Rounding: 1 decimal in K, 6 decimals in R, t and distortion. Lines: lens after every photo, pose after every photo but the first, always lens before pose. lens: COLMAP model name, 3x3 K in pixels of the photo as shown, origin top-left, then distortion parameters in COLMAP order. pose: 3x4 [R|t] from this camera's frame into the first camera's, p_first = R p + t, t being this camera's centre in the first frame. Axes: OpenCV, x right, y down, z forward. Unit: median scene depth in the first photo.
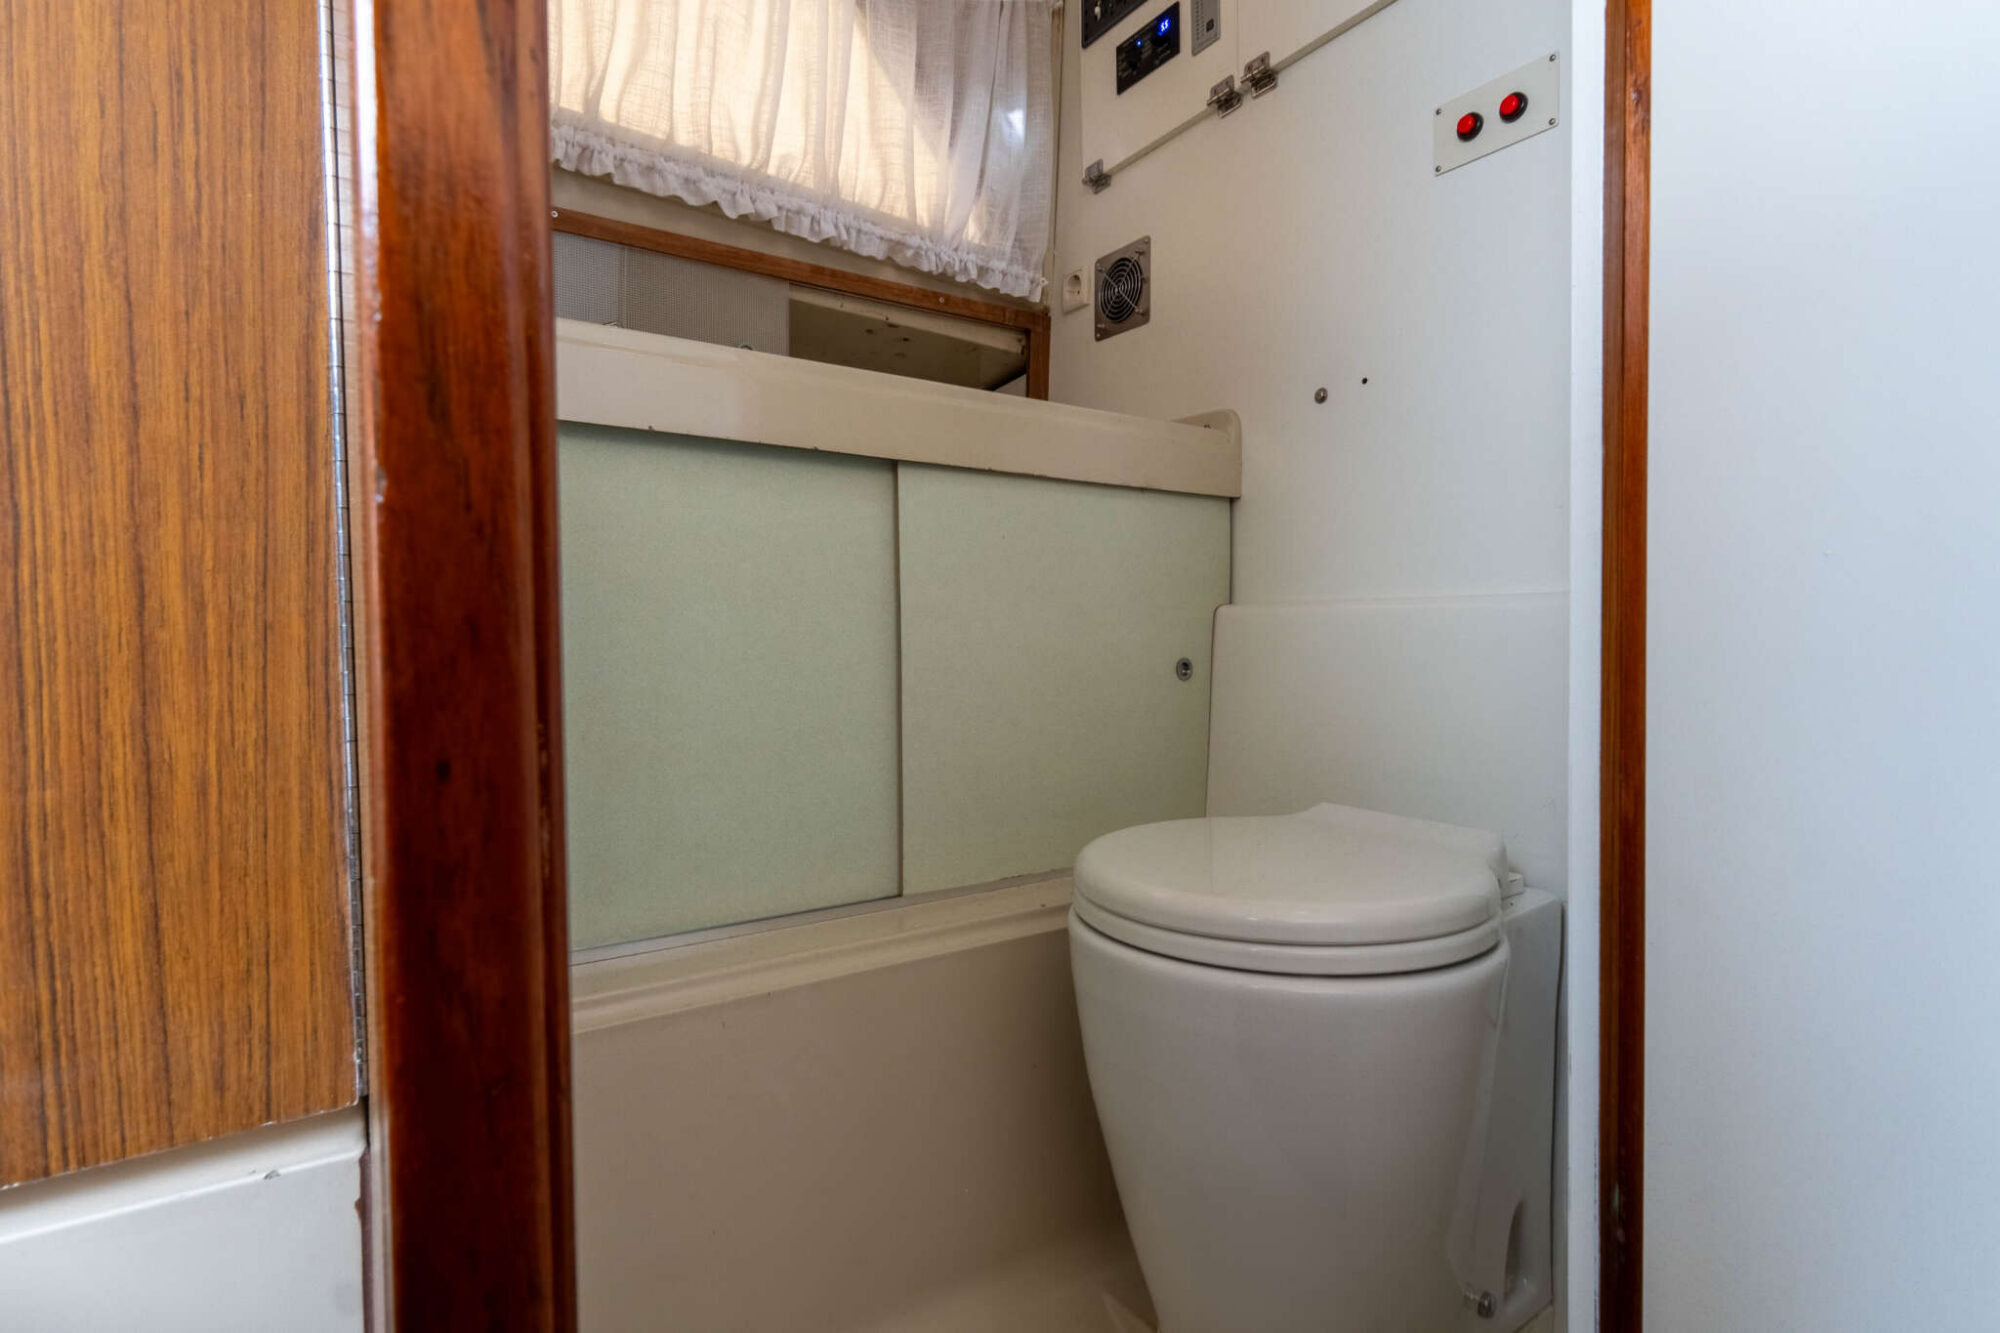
lens RADIAL K [[978.8, 0, 1000.0], [0, 978.8, 666.5], [0, 0, 1]] dist [-0.001928, -0.000643]
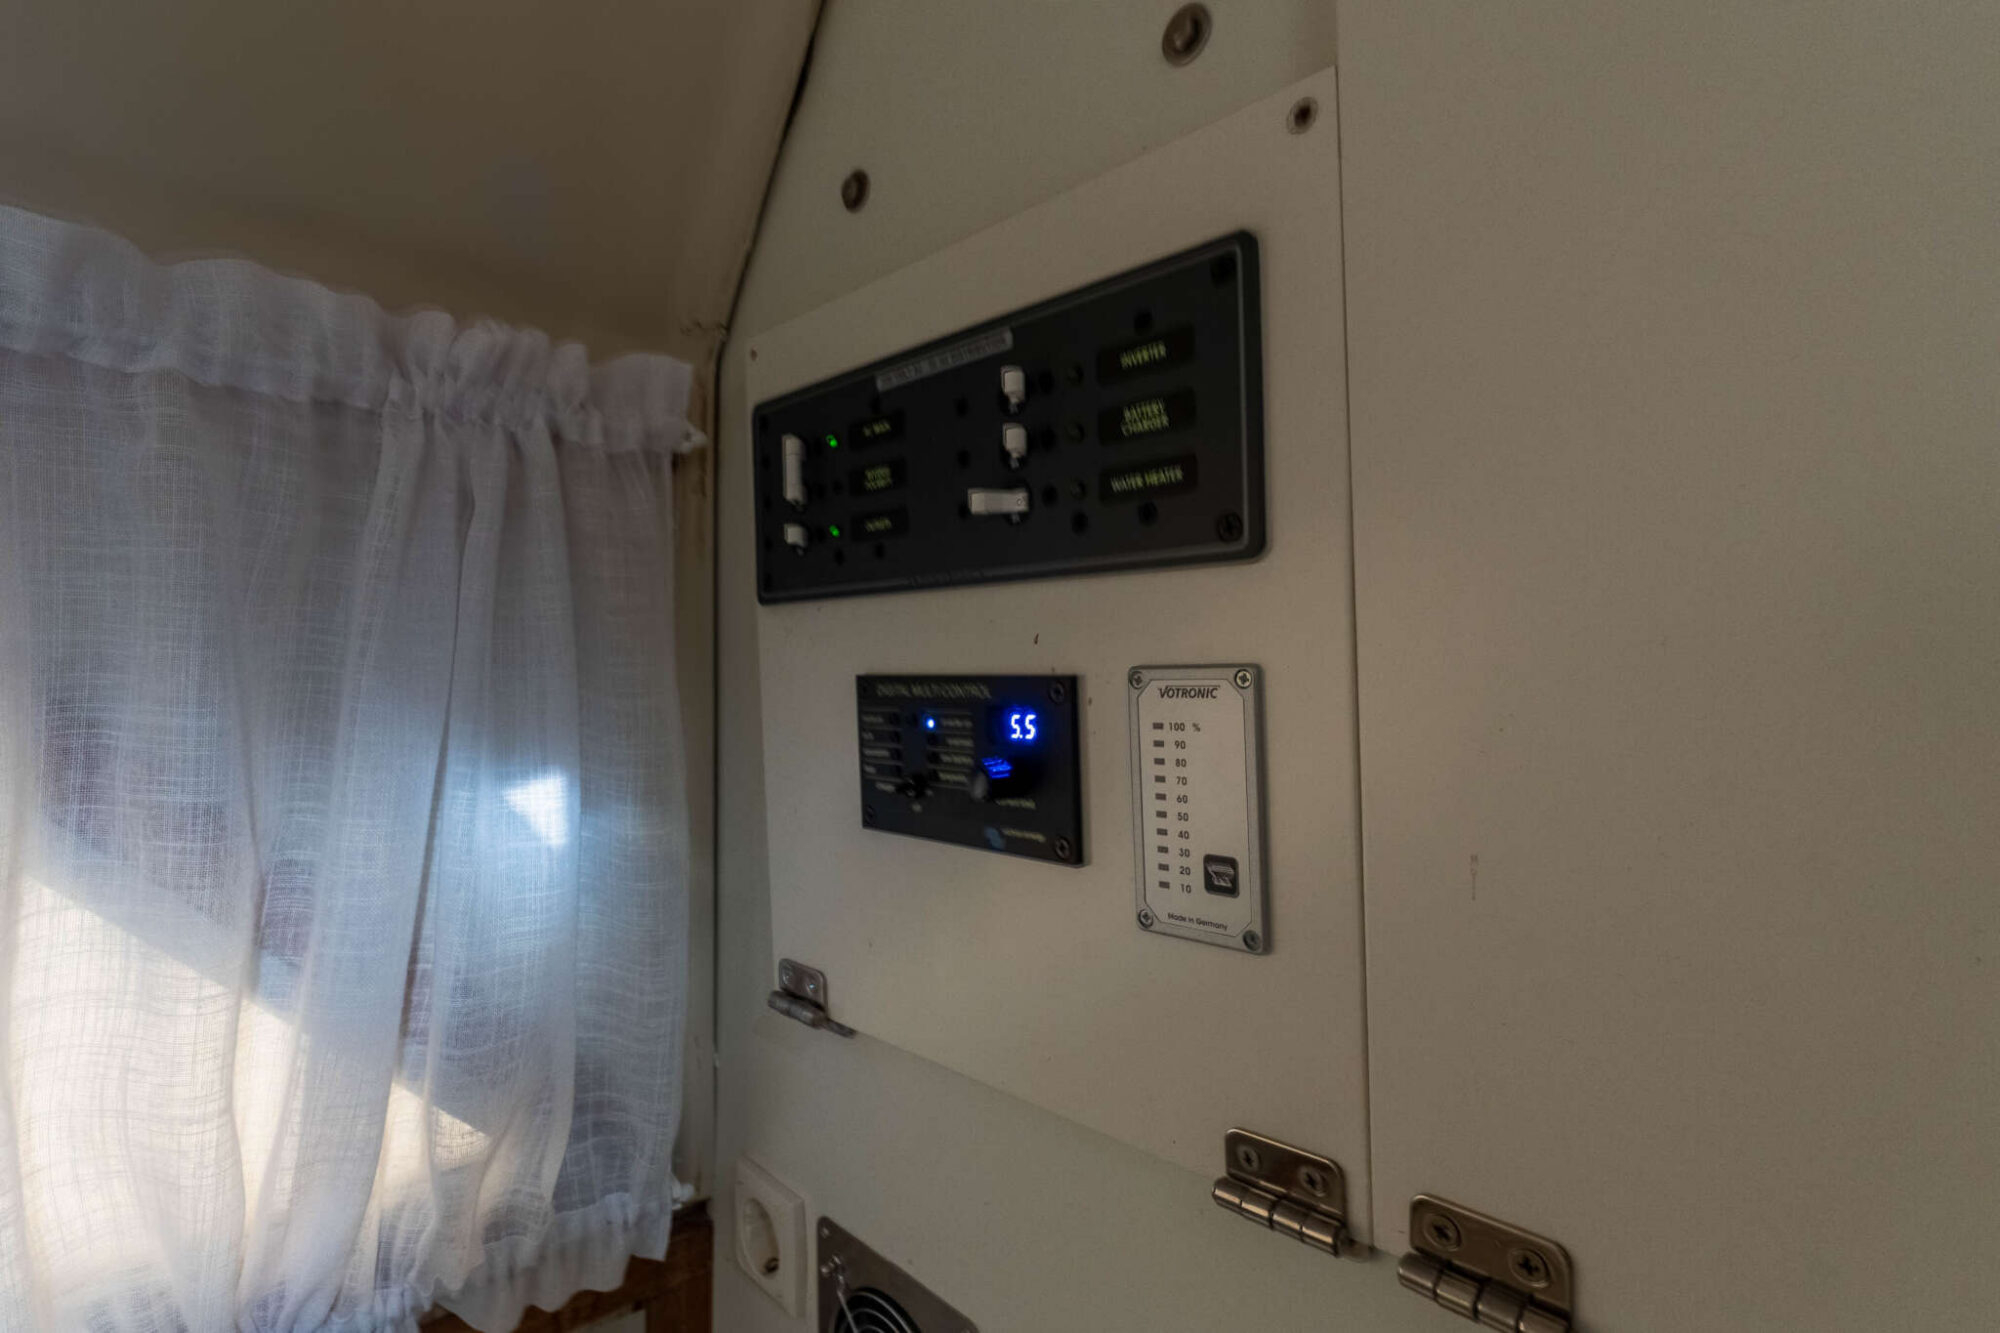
lens RADIAL K [[978.8, 0, 1000.0], [0, 978.8, 666.5], [0, 0, 1]] dist [-0.001928, -0.000643]
pose [[0.978380, -0.029044, 0.204764, 0.097216], [0.032013, 0.999425, -0.011202, -0.610778], [-0.204321, 0.017515, 0.978747, 0.669582]]
